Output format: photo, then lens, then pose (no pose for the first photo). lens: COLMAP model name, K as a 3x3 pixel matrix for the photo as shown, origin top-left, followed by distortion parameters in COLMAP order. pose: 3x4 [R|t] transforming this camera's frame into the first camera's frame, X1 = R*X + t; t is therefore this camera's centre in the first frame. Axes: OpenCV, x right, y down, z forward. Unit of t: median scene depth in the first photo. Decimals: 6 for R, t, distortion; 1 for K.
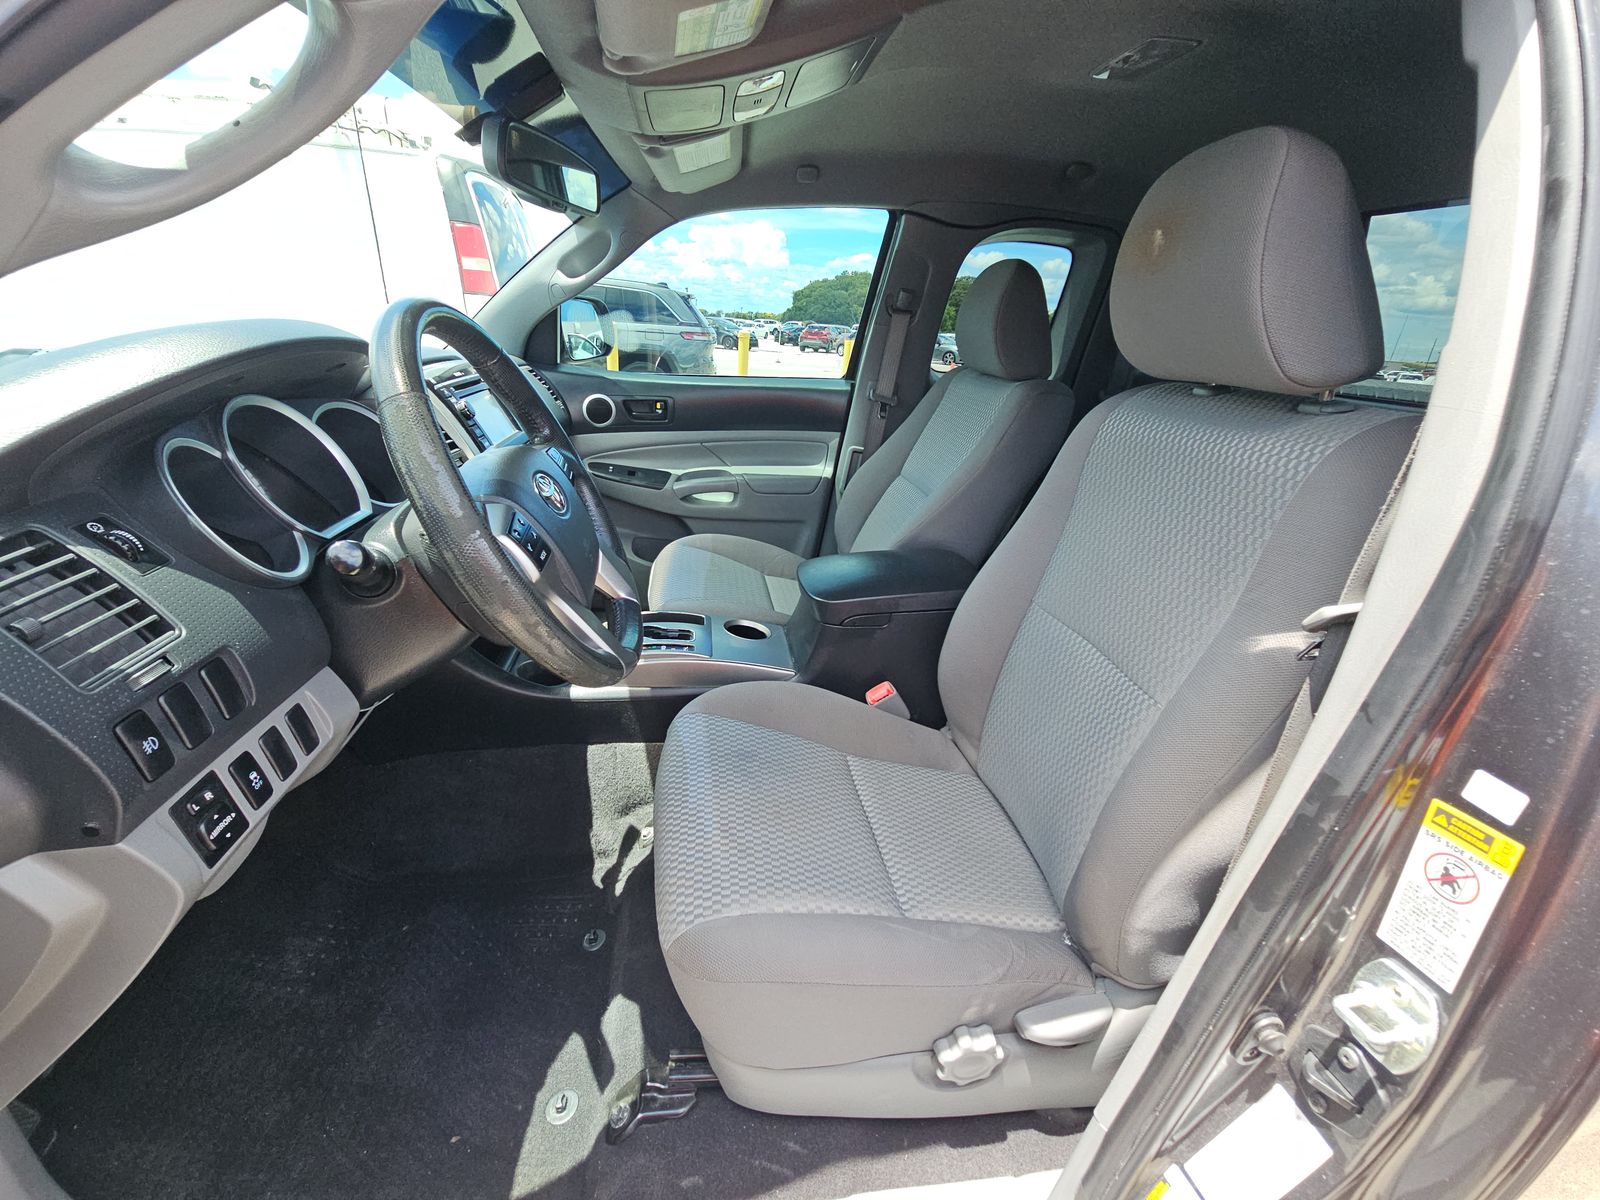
lens RADIAL K [[647.8, 0, 798.6], [0, 647.8, 597.0], [0, 0, 1]] dist [-0.000964, -0.000225]
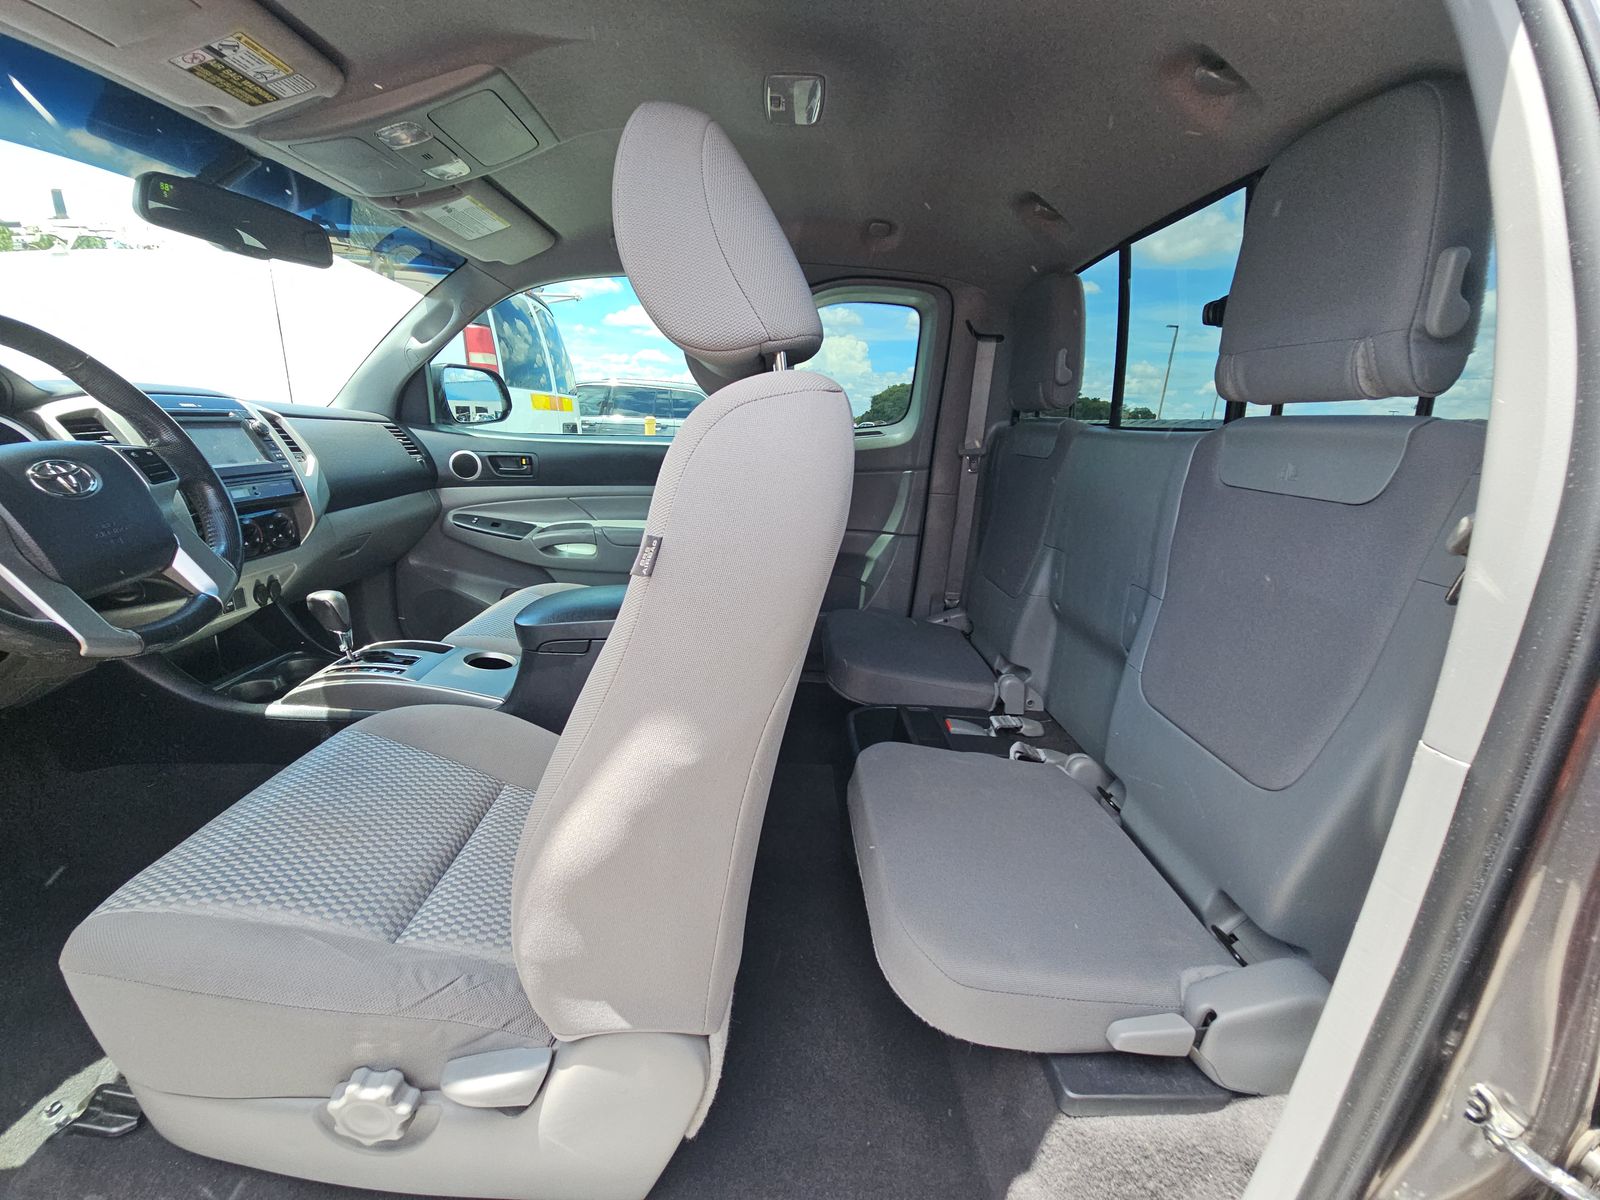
lens RADIAL K [[647.8, 0, 800.7], [0, 647.8, 599.7], [0, 0, 1]] dist [-0.000964, -0.000225]
pose [[0.993270, 0.017314, -0.114517, 0.357382], [-0.032823, 0.990306, -0.134967, 0.053936], [0.111070, 0.137818, 0.984210, 0.047921]]
